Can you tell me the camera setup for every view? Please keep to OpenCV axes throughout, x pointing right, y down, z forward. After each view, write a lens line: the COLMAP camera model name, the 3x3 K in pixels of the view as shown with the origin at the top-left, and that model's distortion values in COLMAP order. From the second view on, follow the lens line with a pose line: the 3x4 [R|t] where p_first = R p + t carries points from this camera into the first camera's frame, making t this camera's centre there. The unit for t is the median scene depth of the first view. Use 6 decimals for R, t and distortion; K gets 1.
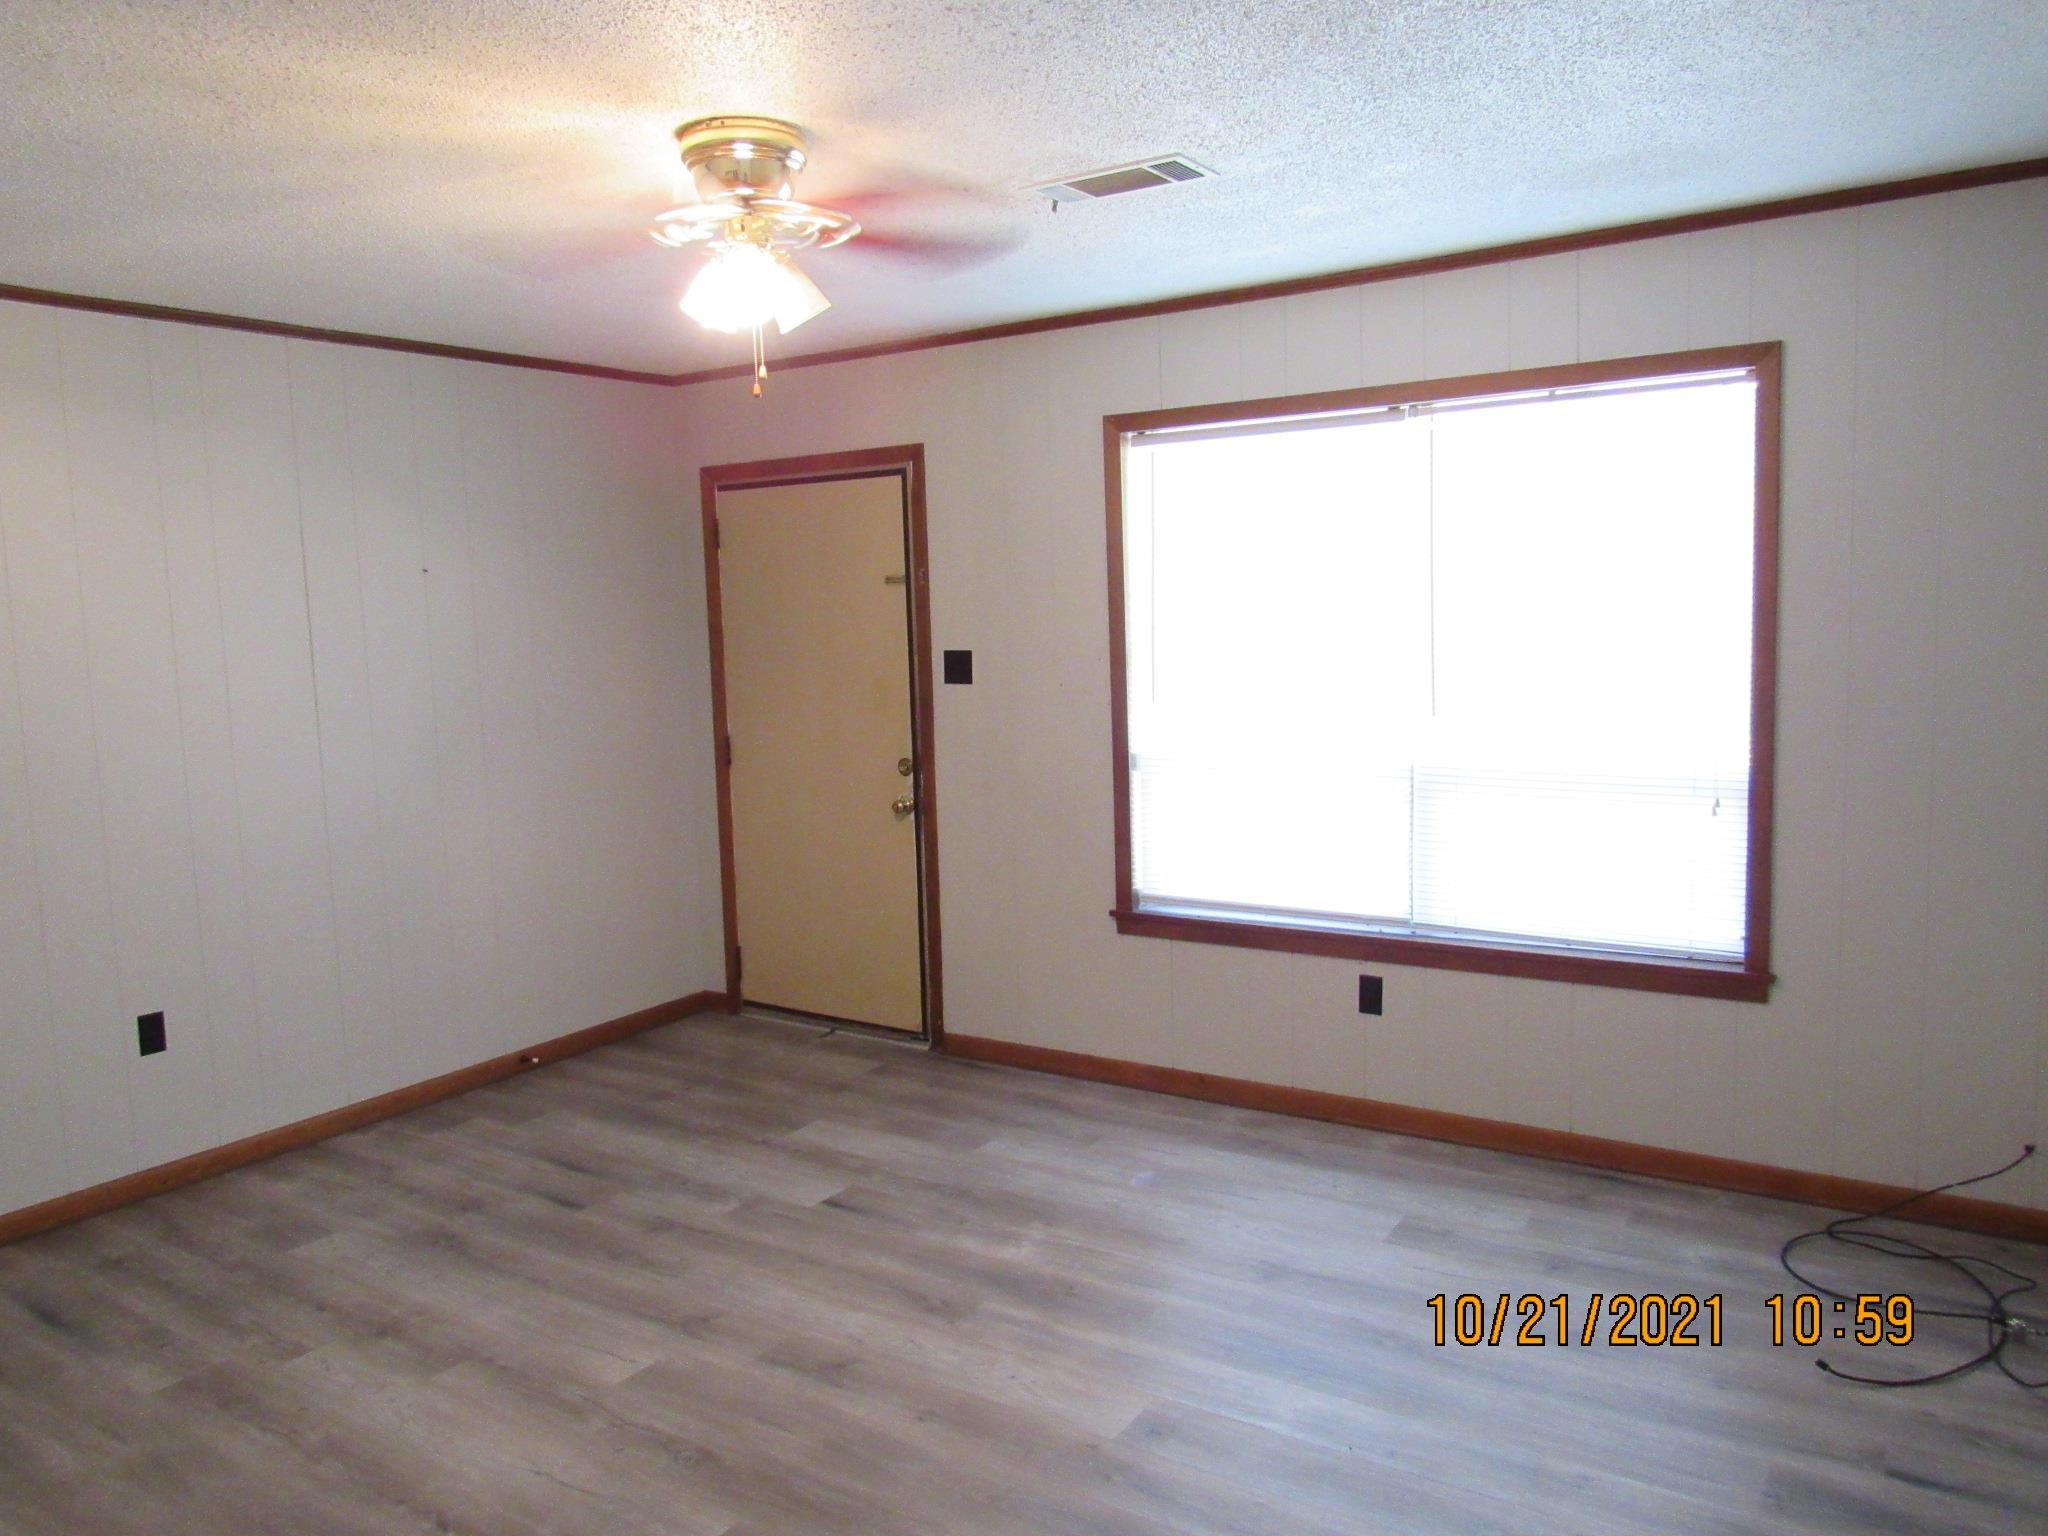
lens RADIAL K [[1449.5, 0, 1024.0], [0, 1449.5, 768.0], [0, 0, 1]] dist [0.004807, 0.000890]
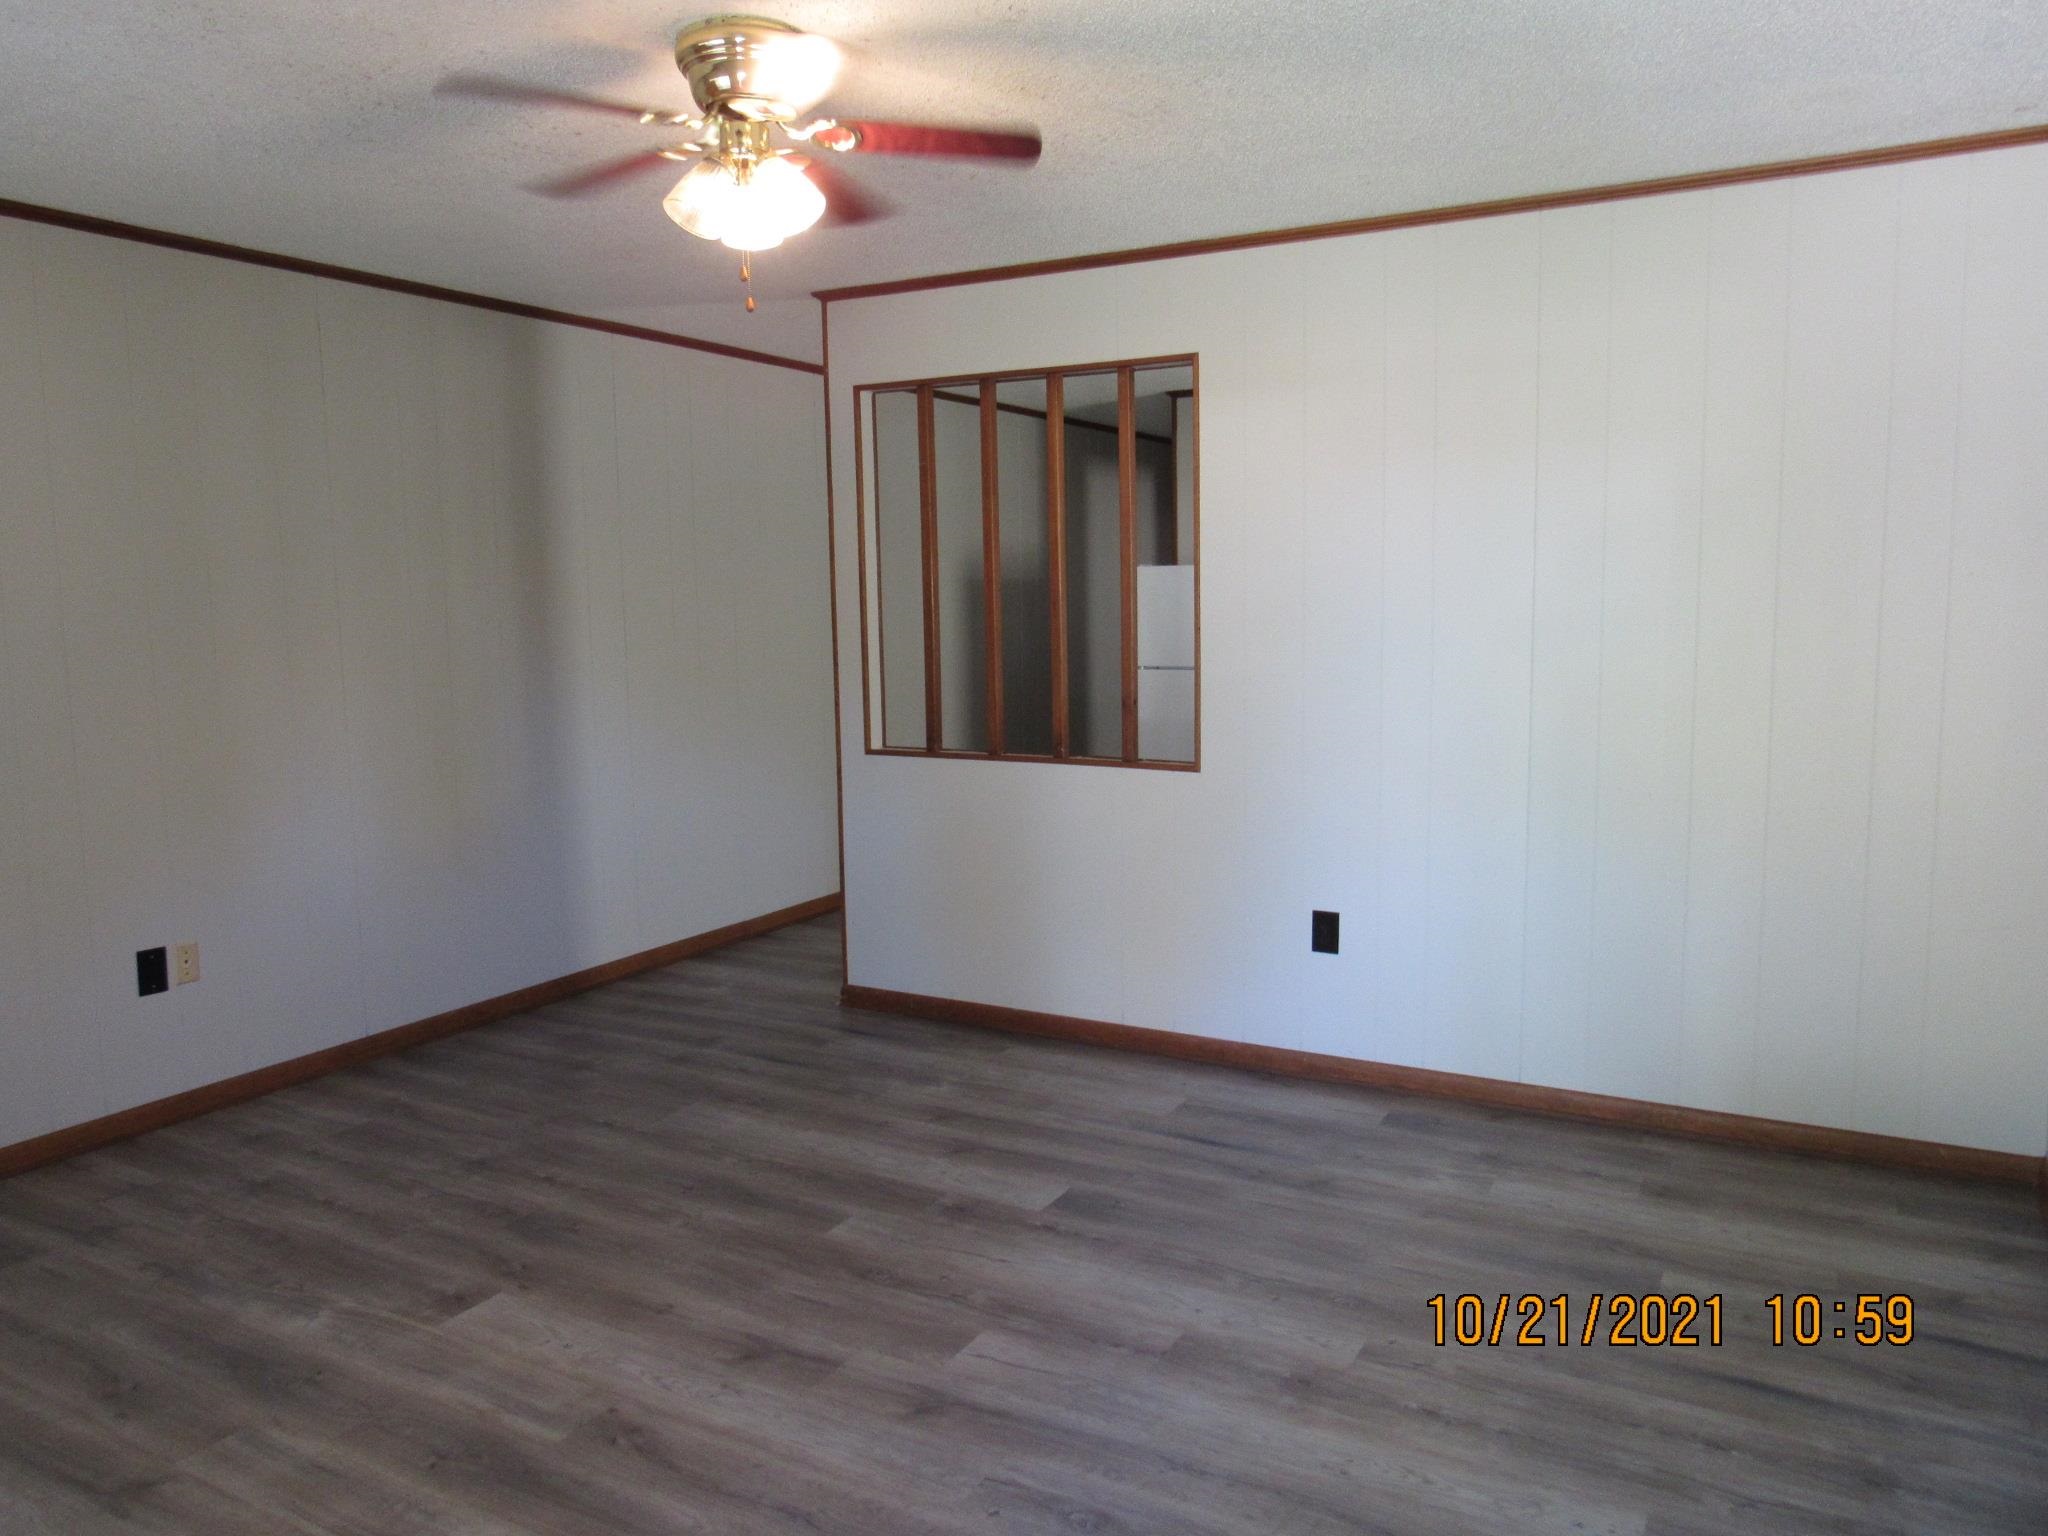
lens RADIAL K [[1449.5, 0, 1024.0], [0, 1449.5, 768.0], [0, 0, 1]] dist [0.004807, 0.000890]
pose [[-0.996364, 0.051743, -0.067685, -0.252261], [0.033907, 0.969648, 0.242142, -0.165280], [0.078160, 0.238966, -0.967877, 1.772906]]
